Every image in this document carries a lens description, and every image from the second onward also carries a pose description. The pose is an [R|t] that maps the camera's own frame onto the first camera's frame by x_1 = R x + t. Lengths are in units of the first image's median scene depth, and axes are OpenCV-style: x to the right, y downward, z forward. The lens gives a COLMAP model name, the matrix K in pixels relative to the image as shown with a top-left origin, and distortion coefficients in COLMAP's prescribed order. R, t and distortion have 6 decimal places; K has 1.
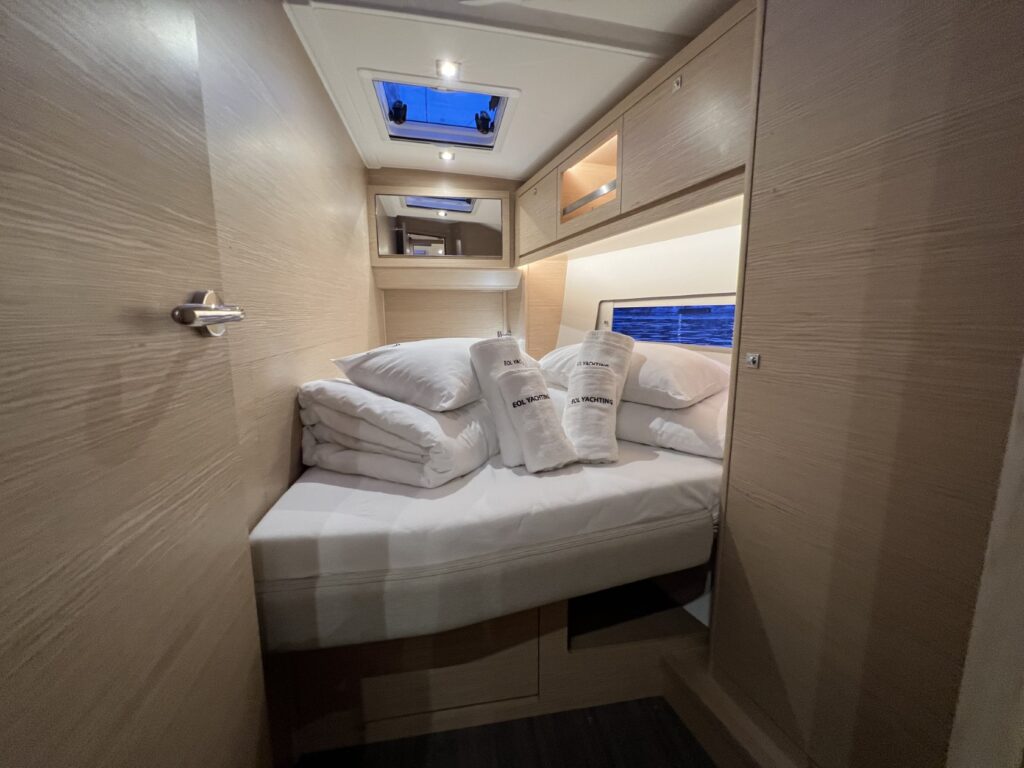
lens RADIAL K [[410.5, 0, 510.1], [0, 410.5, 381.3], [0, 0, 1]] dist [-0.003300, 0.000352]
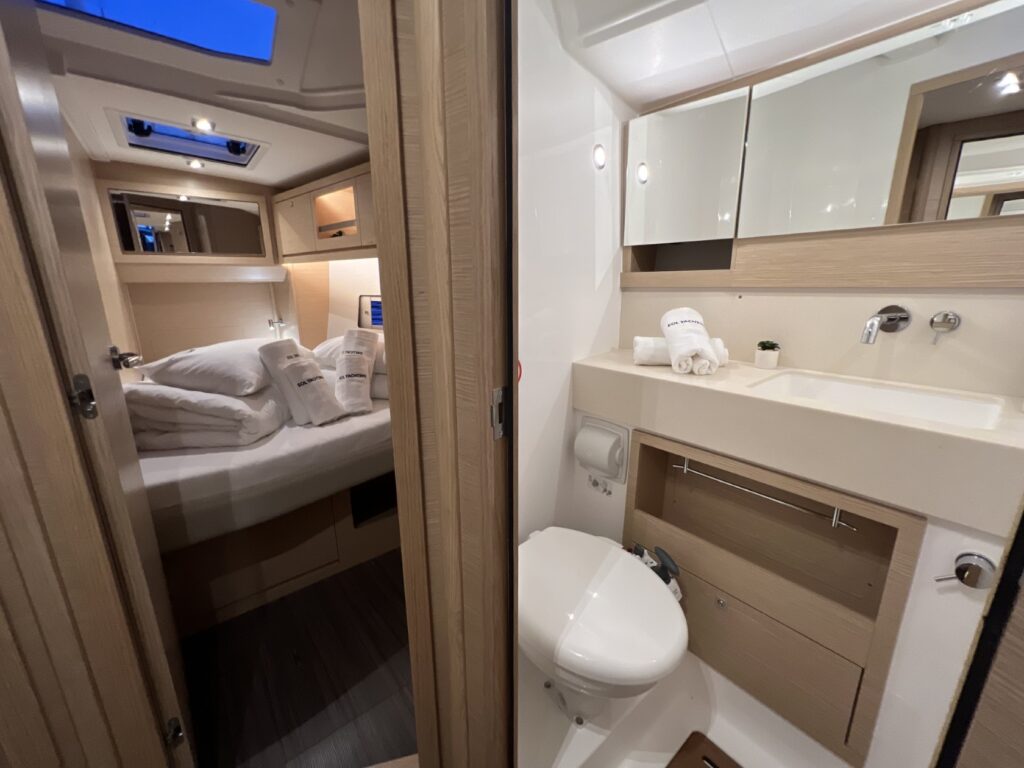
lens RADIAL K [[410.5, 0, 510.1], [0, 410.5, 381.3], [0, 0, 1]] dist [-0.003300, 0.000352]
pose [[0.868269, -0.117346, 0.482016, -0.041744], [0.076972, 0.991721, 0.102782, -0.052856], [-0.490086, -0.052141, 0.870113, -0.715665]]
